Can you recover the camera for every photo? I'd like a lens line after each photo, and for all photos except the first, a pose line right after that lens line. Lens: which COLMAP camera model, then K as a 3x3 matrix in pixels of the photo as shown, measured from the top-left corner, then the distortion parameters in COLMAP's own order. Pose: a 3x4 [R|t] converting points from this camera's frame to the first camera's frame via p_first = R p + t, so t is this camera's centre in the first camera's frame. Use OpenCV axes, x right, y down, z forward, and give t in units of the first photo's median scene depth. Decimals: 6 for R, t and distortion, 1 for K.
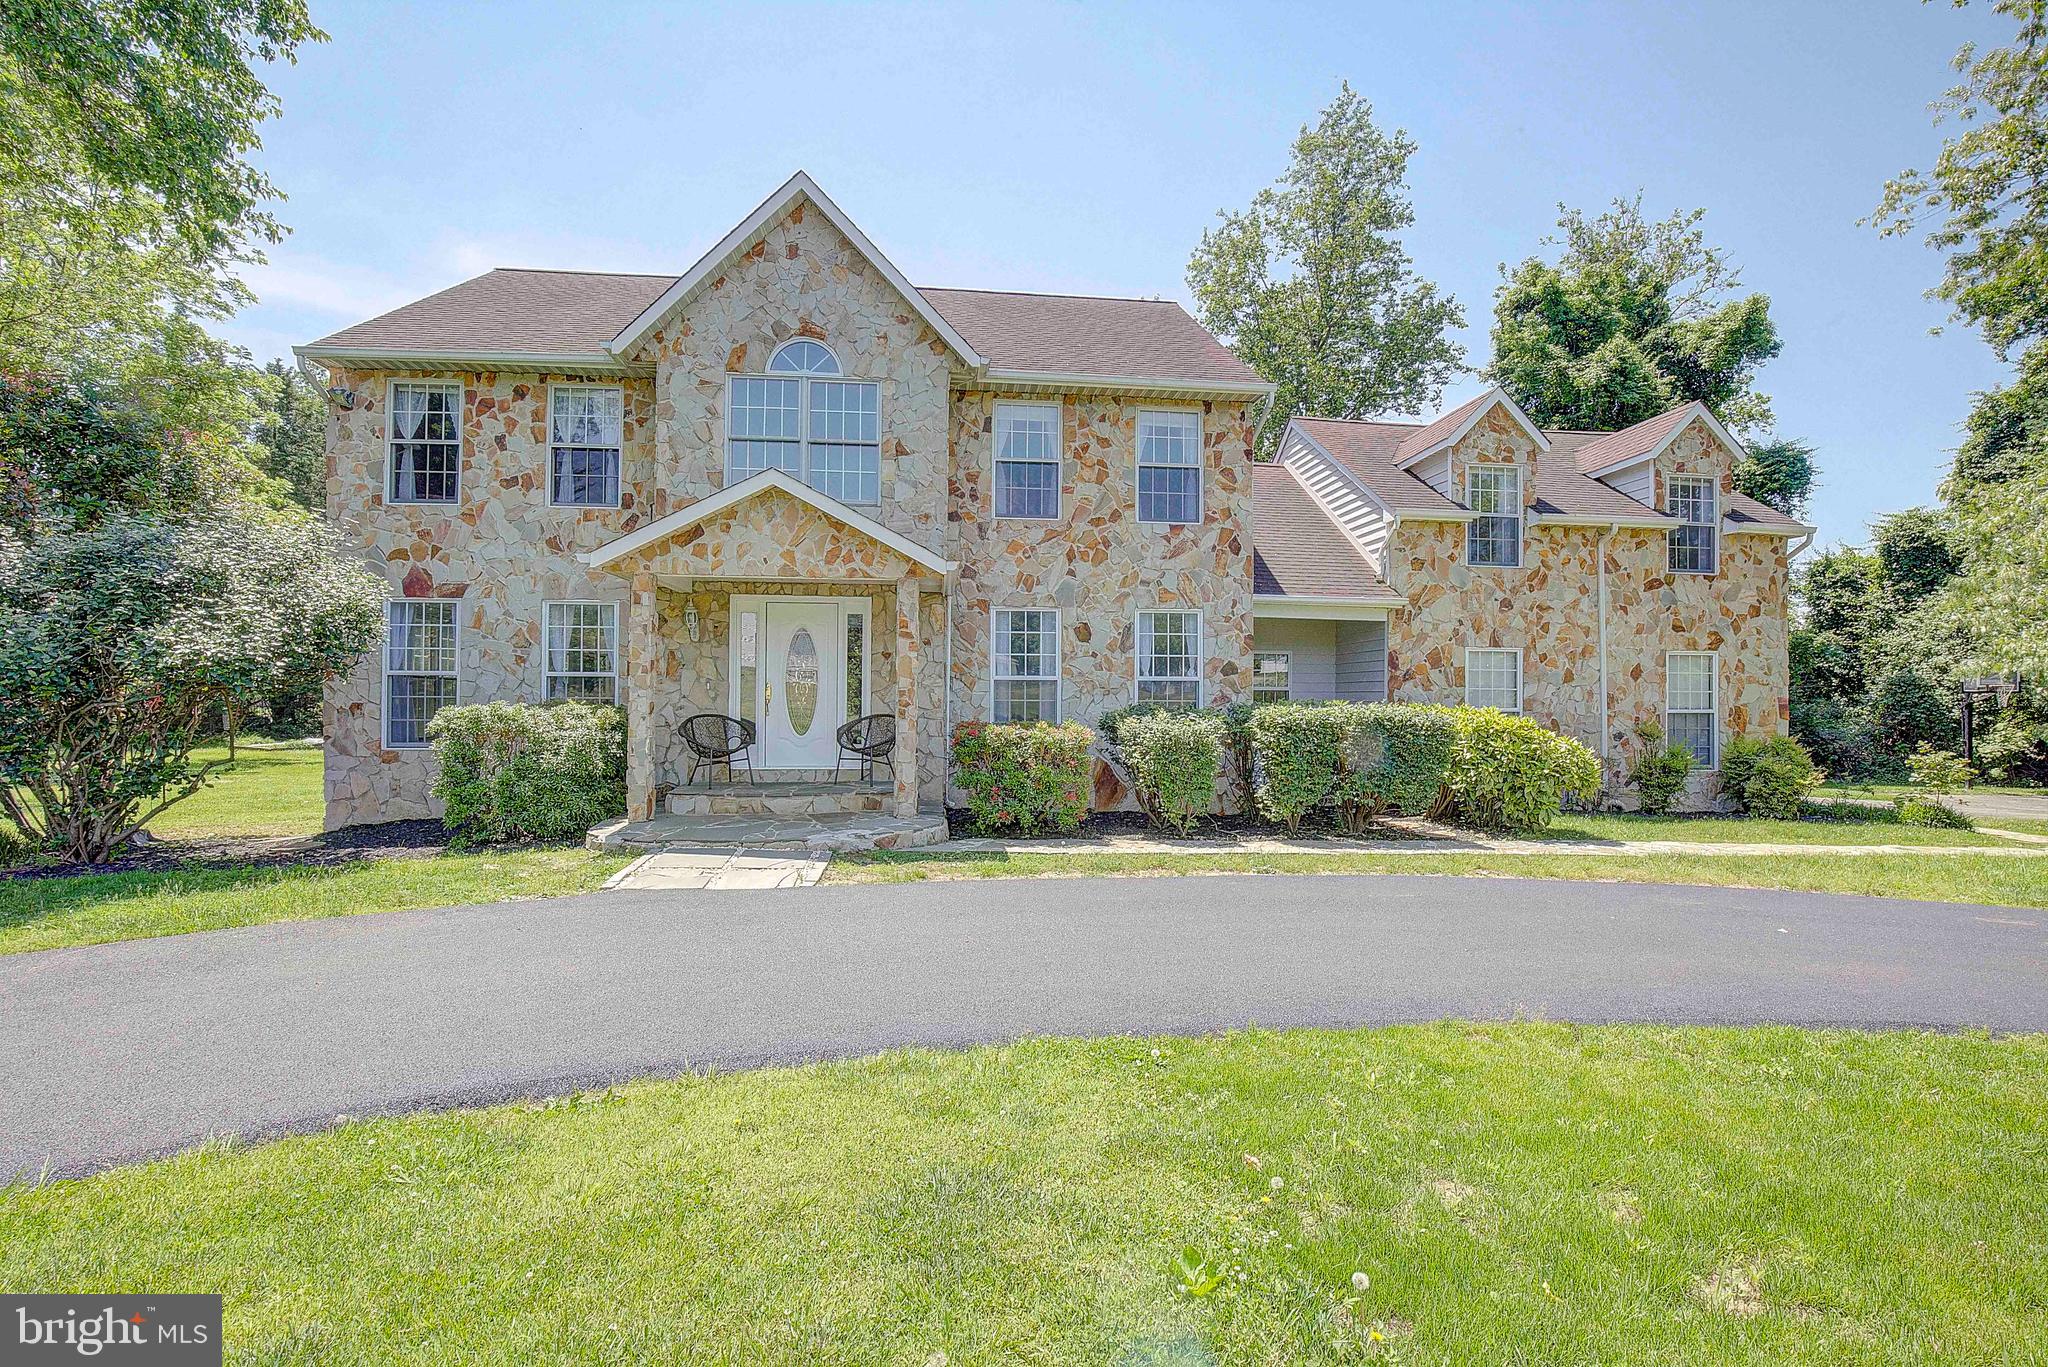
lens RADIAL K [[933.2, 0, 1023.8], [0, 933.2, 685.5], [0, 0, 1]] dist [-0.027544, 0.003888]
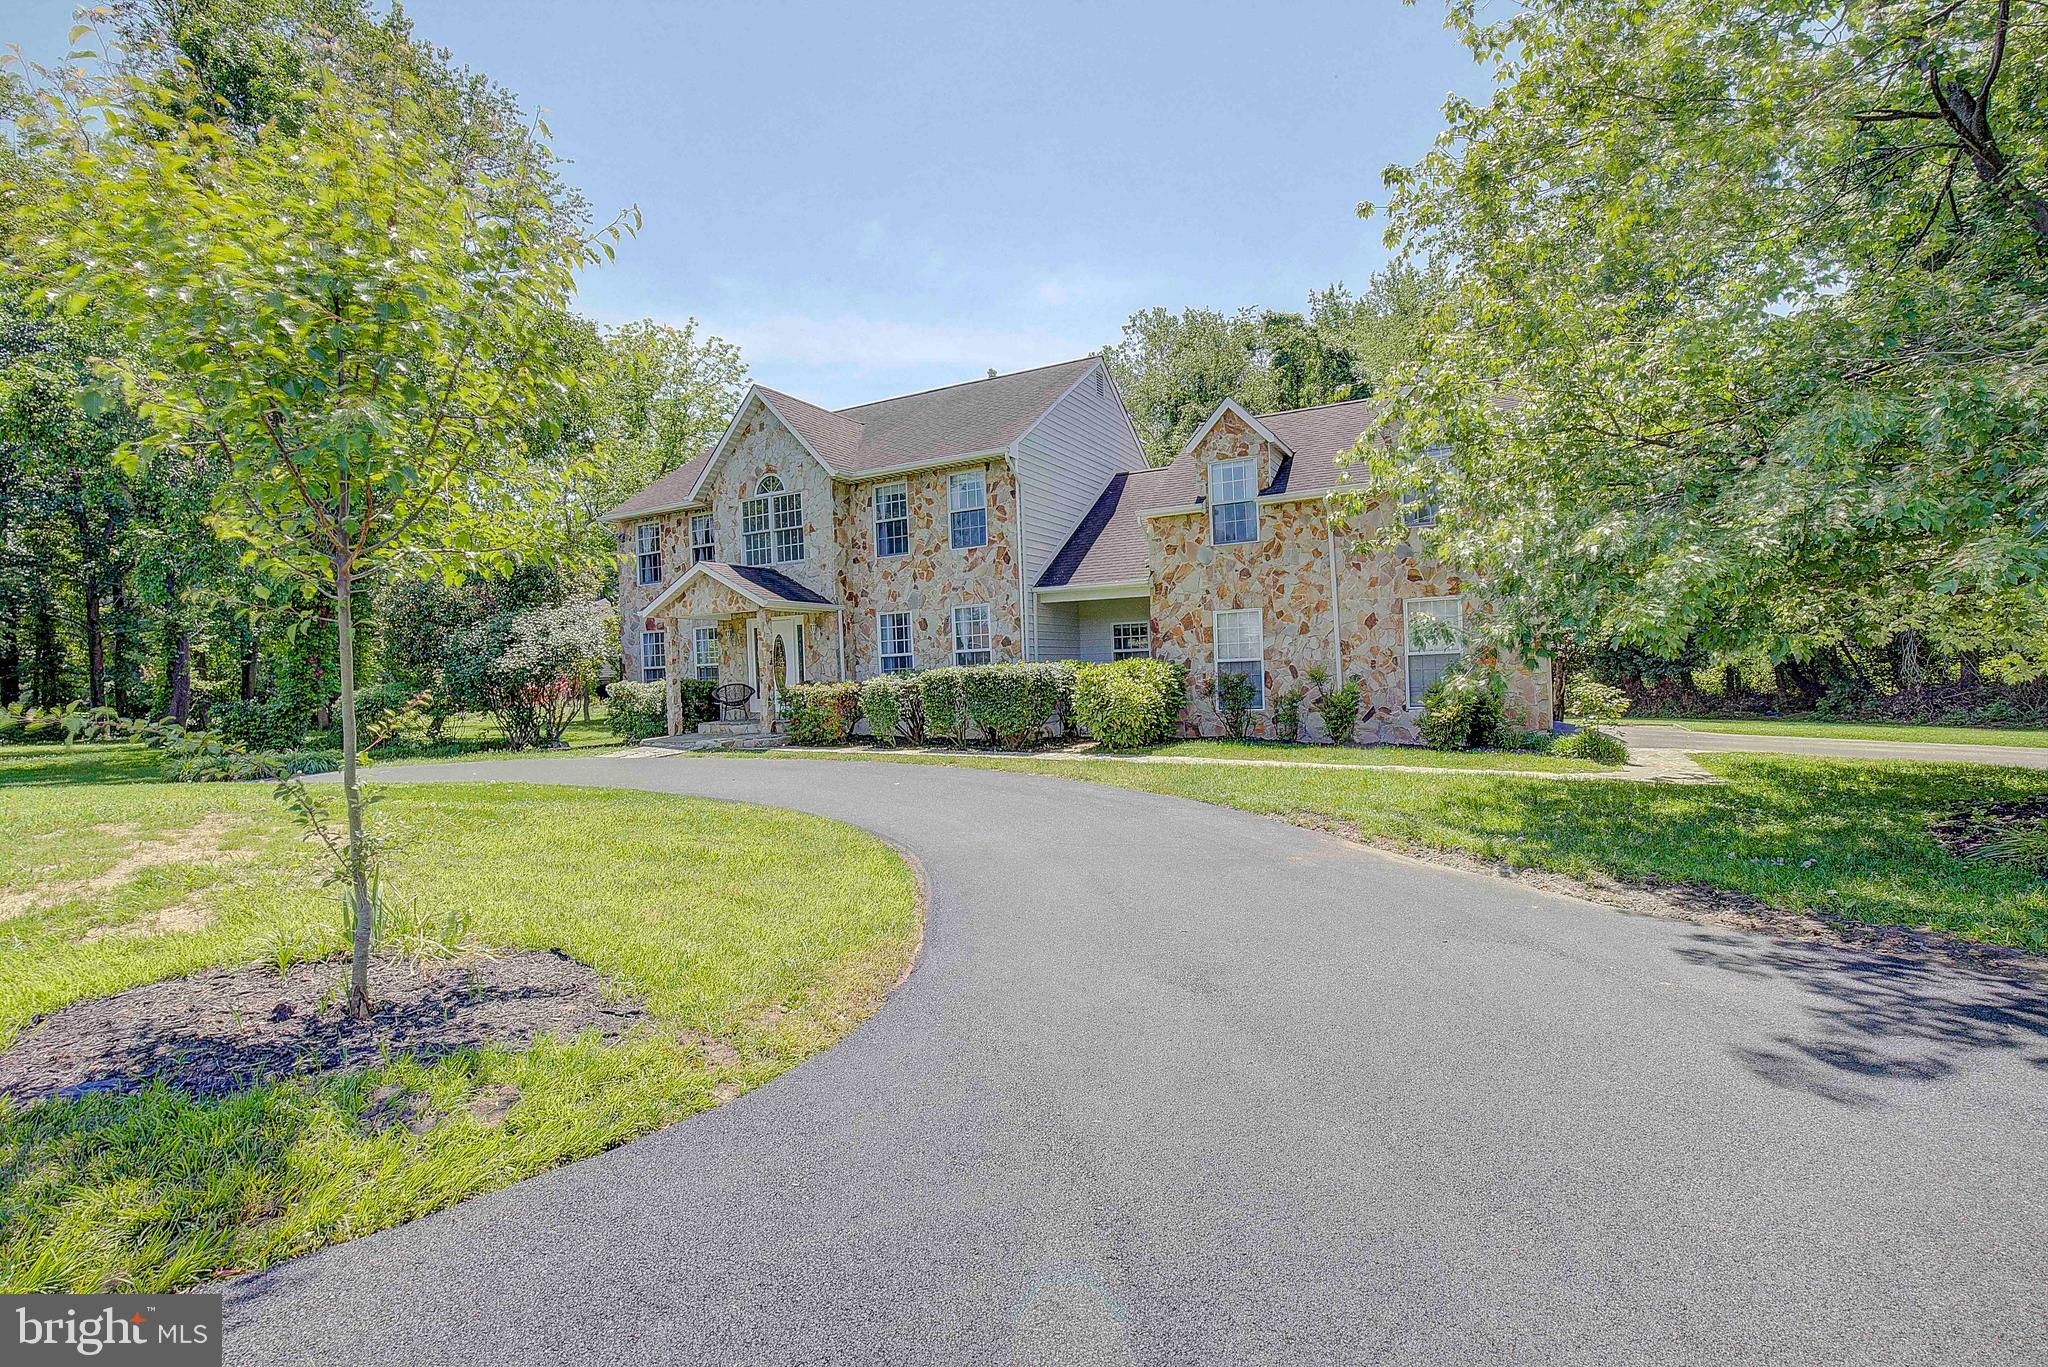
lens RADIAL K [[933.2, 0, 1024.2], [0, 933.2, 681.1], [0, 0, 1]] dist [-0.027544, 0.003888]
pose [[0.822718, -0.032267, -0.567533, 1.079523], [0.051196, 0.998536, 0.017443, 0.020431], [0.566139, -0.043406, 0.823166, -0.206387]]
